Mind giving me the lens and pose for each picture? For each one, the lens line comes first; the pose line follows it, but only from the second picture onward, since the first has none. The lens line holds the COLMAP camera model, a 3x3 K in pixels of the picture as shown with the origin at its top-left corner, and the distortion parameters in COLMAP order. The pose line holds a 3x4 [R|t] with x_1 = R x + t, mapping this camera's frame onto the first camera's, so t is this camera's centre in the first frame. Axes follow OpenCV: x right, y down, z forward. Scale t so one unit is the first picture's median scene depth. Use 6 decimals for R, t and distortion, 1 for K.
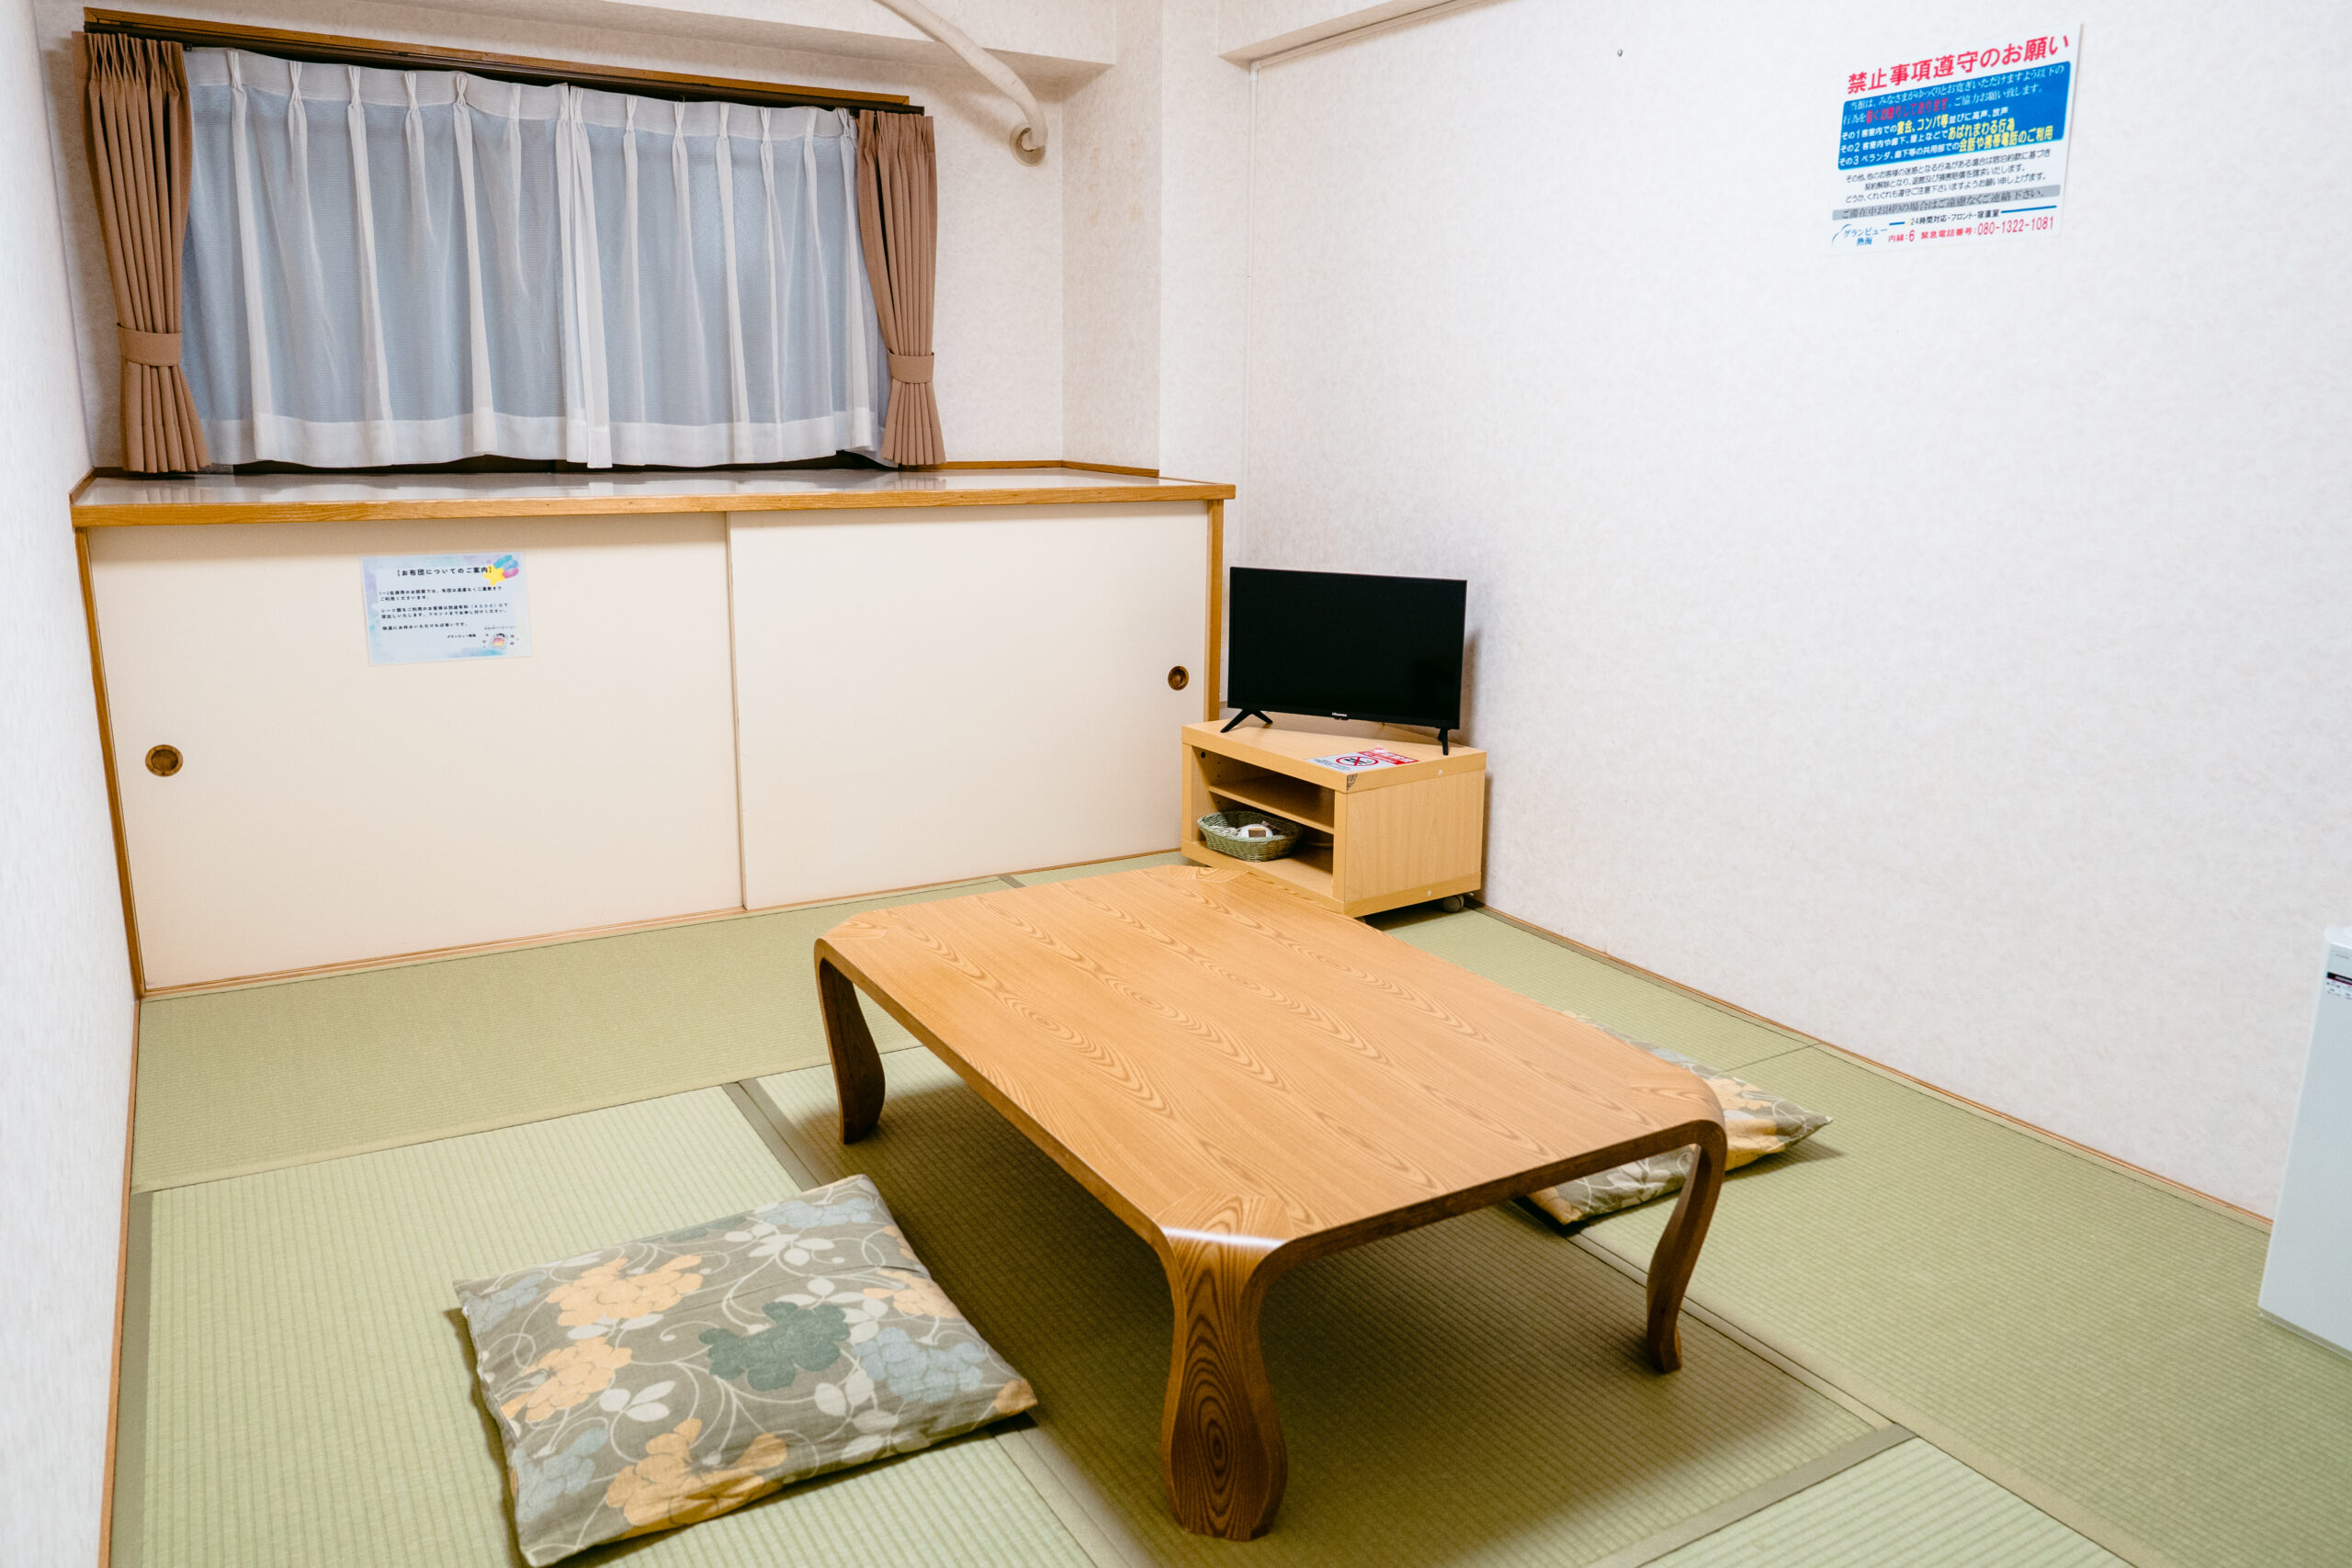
lens RADIAL K [[1676.3, 0, 1176.2], [0, 1676.3, 777.5], [0, 0, 1]] dist [-0.008660, 0.002081]
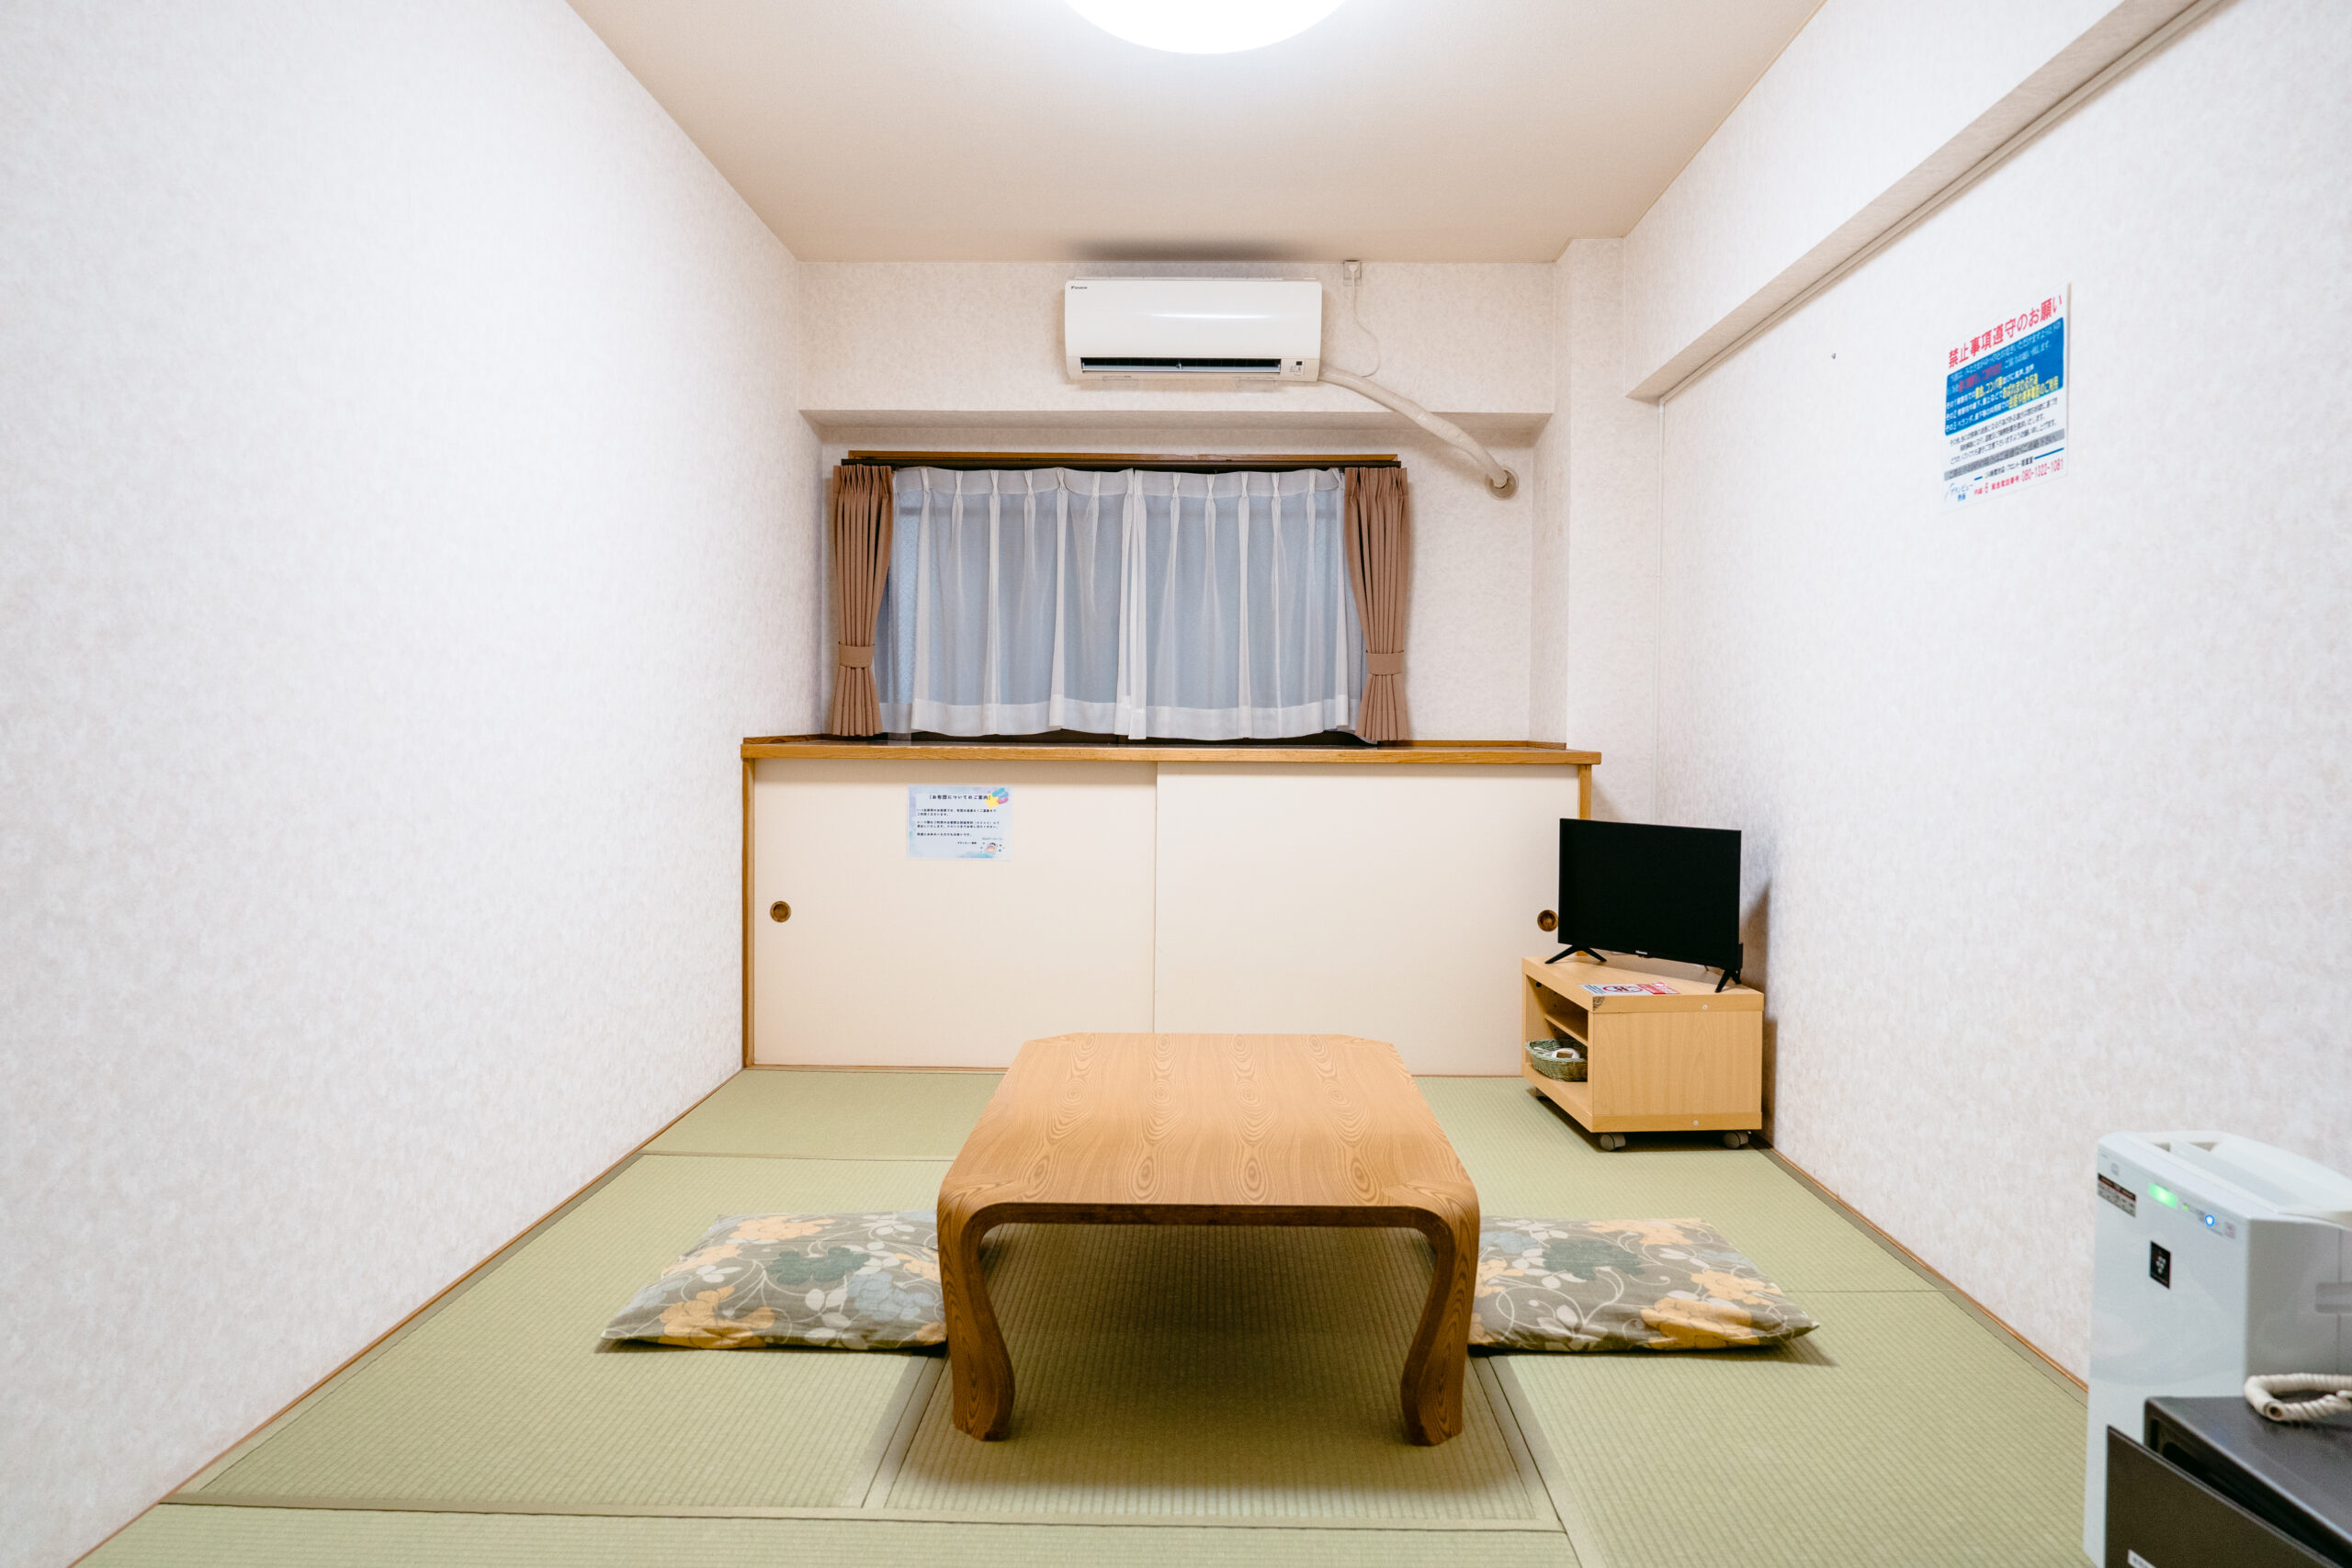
lens RADIAL K [[1584.4, 0, 1165.1], [0, 1584.4, 783.1], [0, 0, 1]] dist [-0.007400, -0.000159]
pose [[0.850071, 0.013093, -0.526505, 0.525882], [-0.114627, 0.980326, -0.160693, 0.077784], [0.514042, 0.196952, 0.834848, -0.061800]]
